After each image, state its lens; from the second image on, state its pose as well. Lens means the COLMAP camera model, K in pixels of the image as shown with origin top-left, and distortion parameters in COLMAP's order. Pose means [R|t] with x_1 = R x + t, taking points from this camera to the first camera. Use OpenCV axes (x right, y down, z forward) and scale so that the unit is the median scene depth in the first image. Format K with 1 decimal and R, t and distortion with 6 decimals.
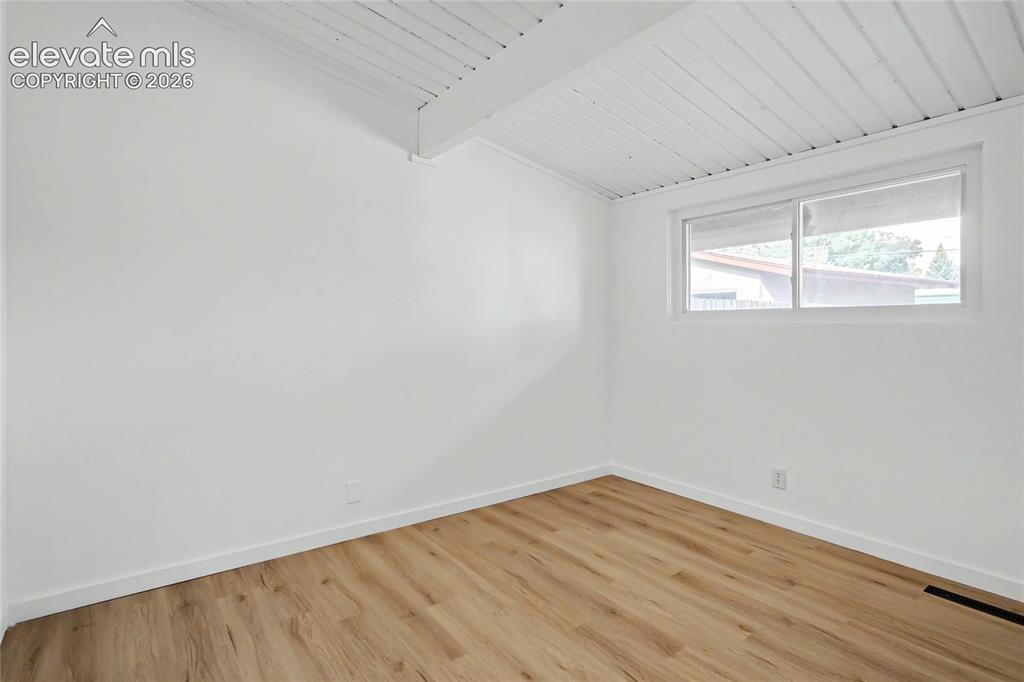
lens RADIAL K [[497.7, 0, 510.7], [0, 497.7, 328.1], [0, 0, 1]] dist [-0.004211, -0.000382]
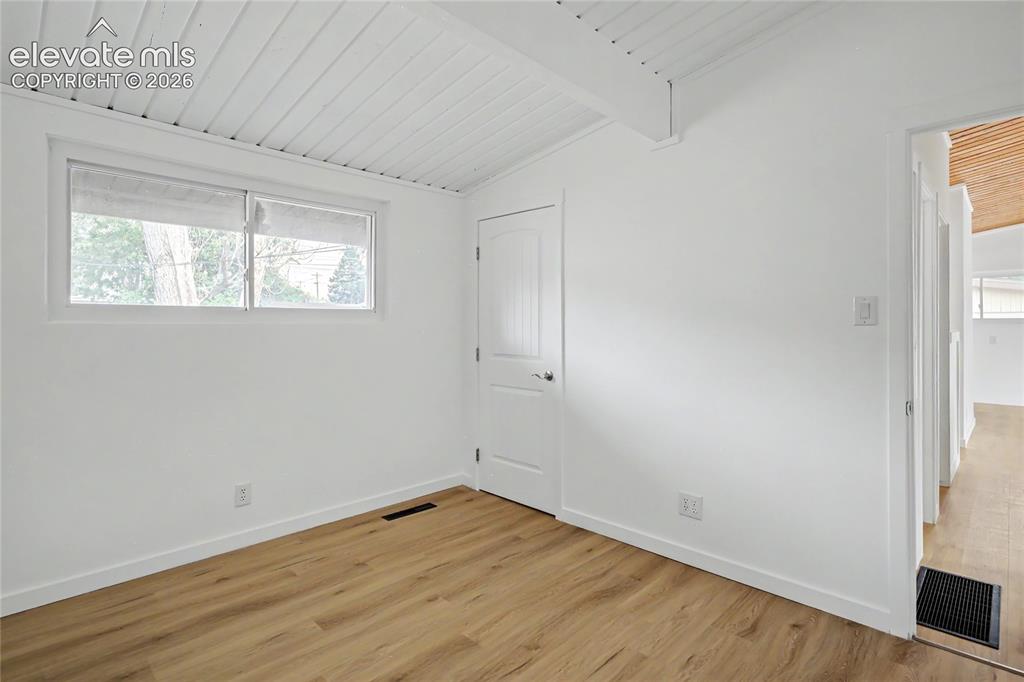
lens RADIAL K [[497.7, 0, 510.7], [0, 497.7, 328.1], [0, 0, 1]] dist [-0.004211, -0.000382]
pose [[-0.134082, -0.002159, 0.990968, -0.526797], [0.010546, 0.999938, 0.003605, 0.000318], [-0.990914, 0.010935, -0.134051, 0.790521]]
